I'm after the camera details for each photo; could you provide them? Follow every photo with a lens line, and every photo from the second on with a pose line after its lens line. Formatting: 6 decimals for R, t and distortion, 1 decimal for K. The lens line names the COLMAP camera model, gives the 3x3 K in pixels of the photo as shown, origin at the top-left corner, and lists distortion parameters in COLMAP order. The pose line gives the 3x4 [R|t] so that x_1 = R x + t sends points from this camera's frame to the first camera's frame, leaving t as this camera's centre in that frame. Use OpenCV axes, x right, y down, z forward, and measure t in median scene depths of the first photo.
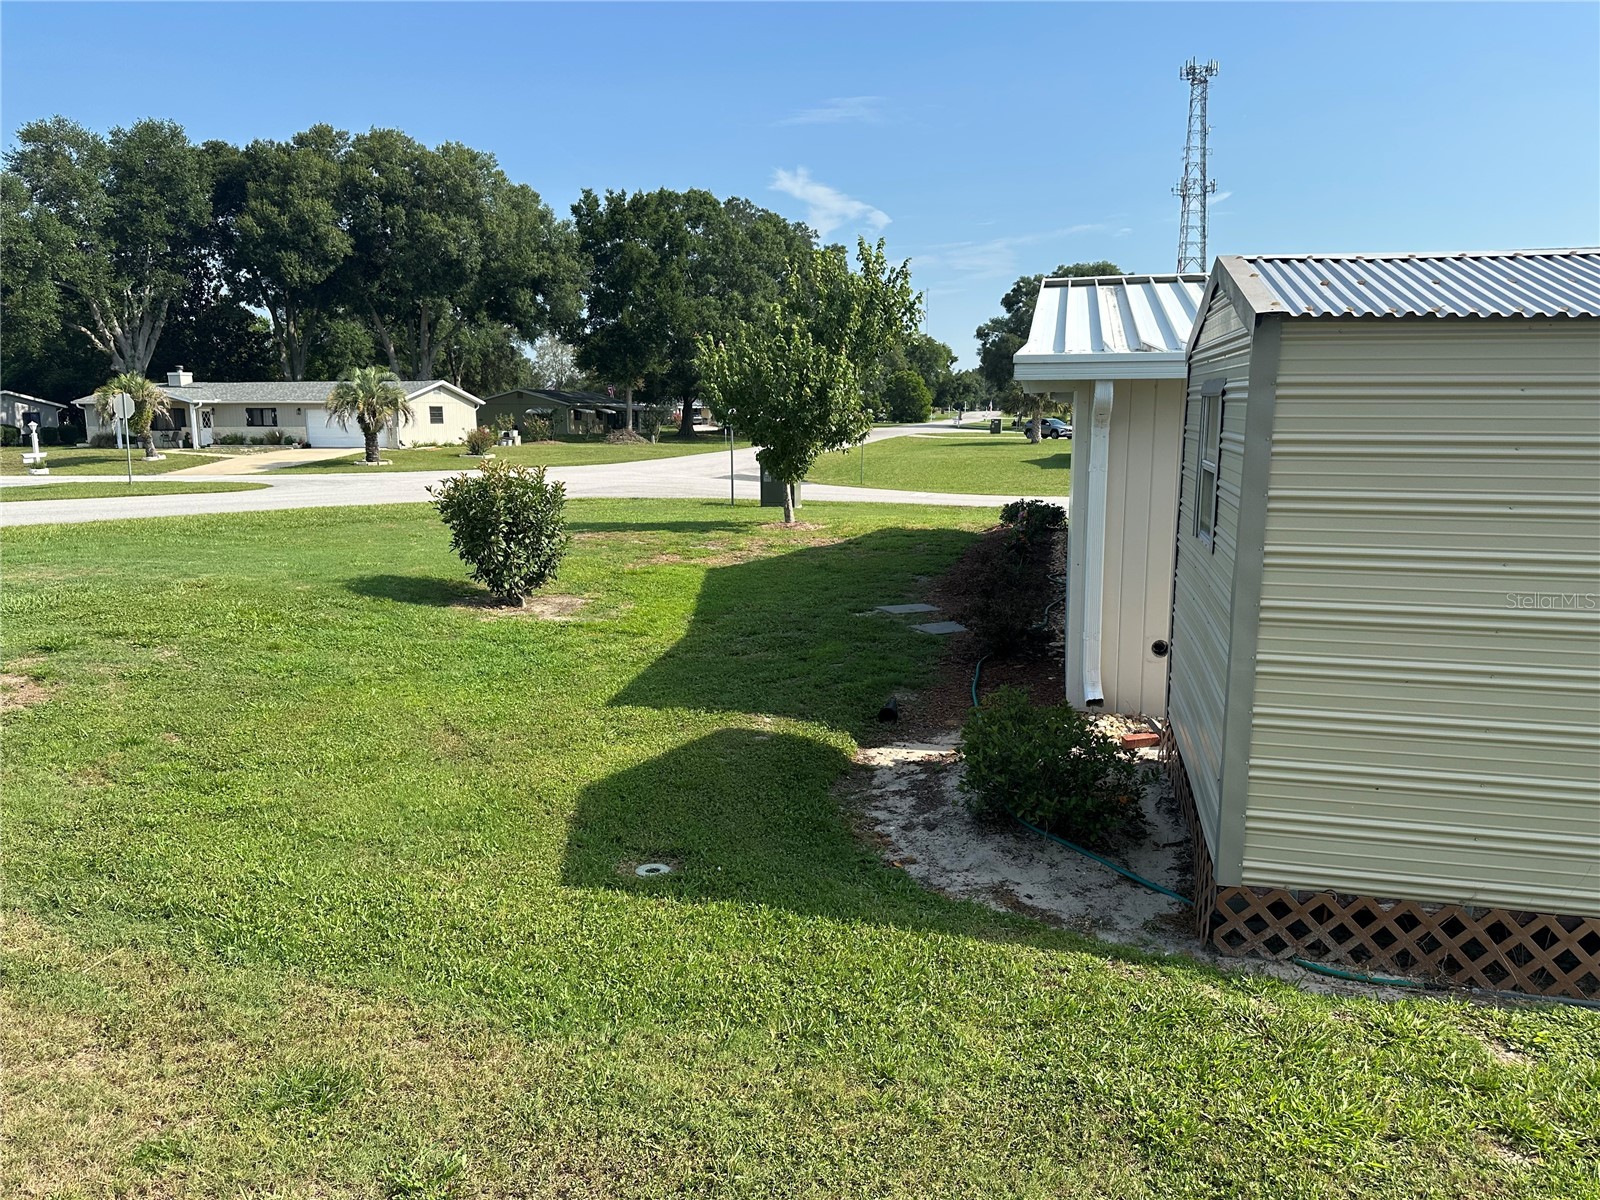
lens RADIAL K [[1122.8, 0, 793.3], [0, 1122.8, 602.8], [0, 0, 1]] dist [-0.002925, -0.010115]
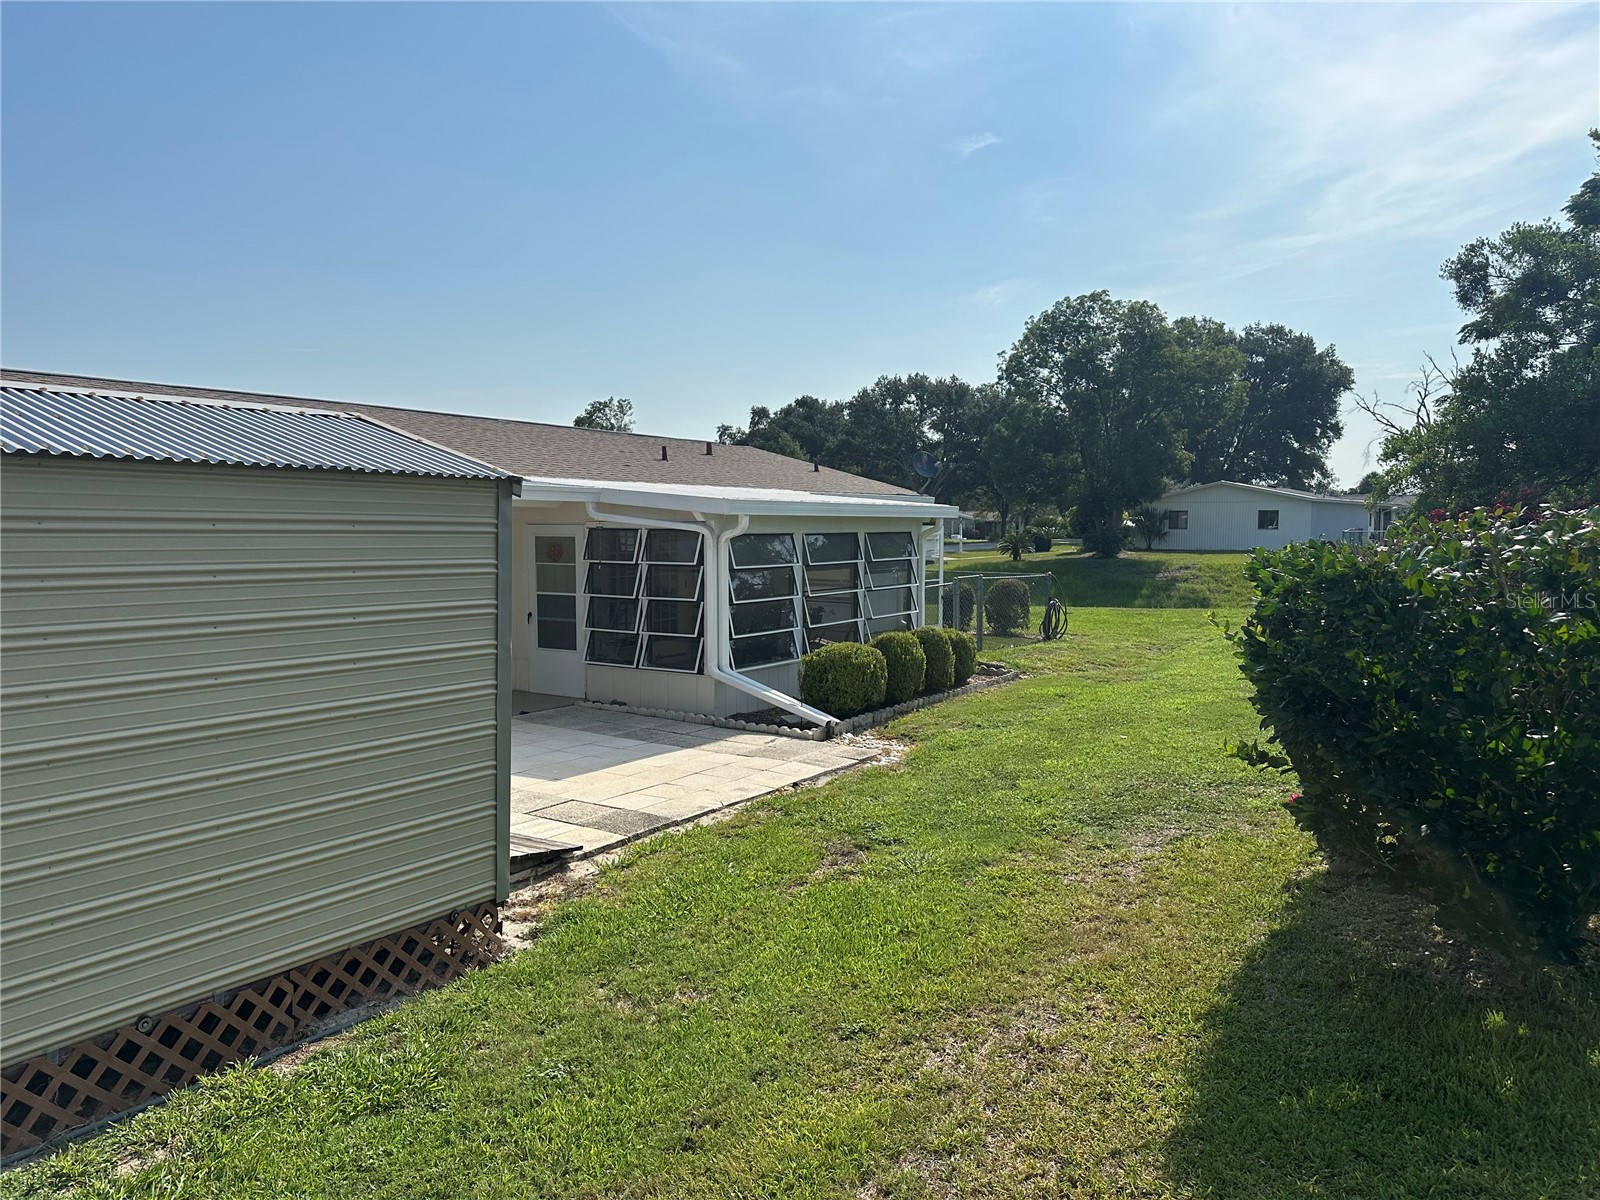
lens RADIAL K [[1122.8, 0, 801.7], [0, 1122.8, 604.1], [0, 0, 1]] dist [-0.002925, -0.010115]
pose [[0.352655, -0.064524, 0.933526, -2.140410], [0.171523, 0.985175, 0.003298, -0.101002], [-0.919899, 0.158958, 0.358494, 0.406480]]
